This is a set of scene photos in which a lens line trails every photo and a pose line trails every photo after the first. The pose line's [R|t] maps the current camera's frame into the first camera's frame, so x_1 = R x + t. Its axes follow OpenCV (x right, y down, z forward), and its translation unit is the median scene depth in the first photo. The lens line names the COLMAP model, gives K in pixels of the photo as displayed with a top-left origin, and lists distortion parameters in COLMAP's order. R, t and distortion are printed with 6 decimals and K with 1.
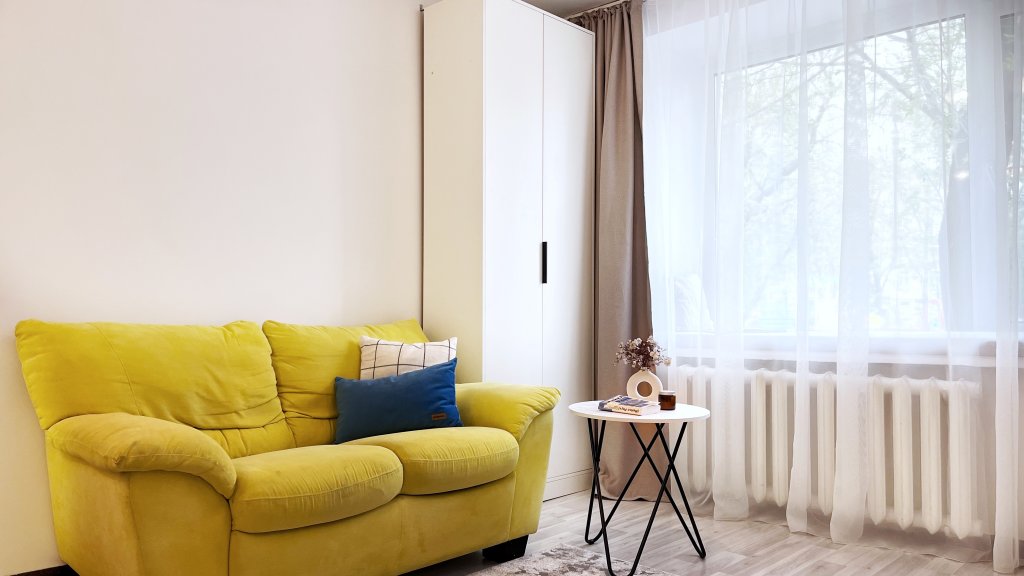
lens RADIAL K [[782.3, 0, 516.6], [0, 782.3, 285.2], [0, 0, 1]] dist [0.004389, -0.003467]
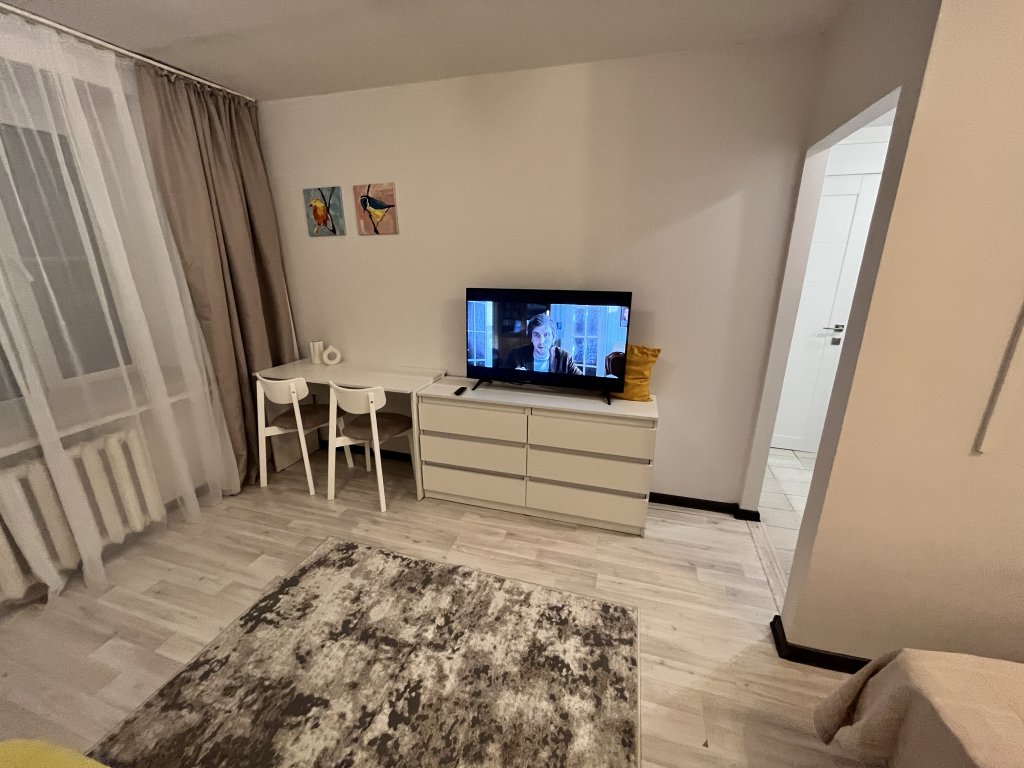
lens RADIAL K [[411.2, 0, 509.6], [0, 411.2, 385.3], [0, 0, 1]] dist [-0.006793, -0.000010]
pose [[-0.450583, -0.270282, 0.850836, -0.309084], [-0.042544, 0.958486, 0.281948, -0.164055], [-0.891720, 0.090843, -0.443376, 0.598800]]
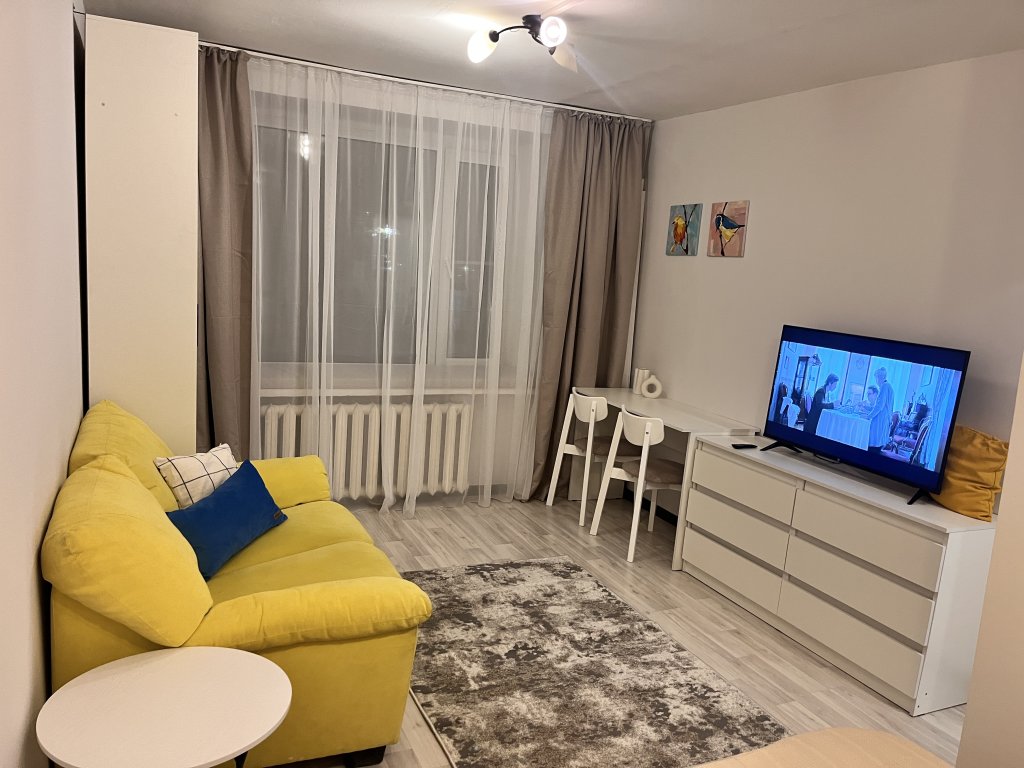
lens RADIAL K [[762.3, 0, 501.9], [0, 762.3, 407.7], [0, 0, 1]] dist [0.015116, -0.005435]
pose [[0.372389, -0.151953, 0.915553, -0.767708], [-0.115729, 0.971203, 0.208260, -0.186348], [-0.920833, -0.183510, 0.344080, 0.311382]]
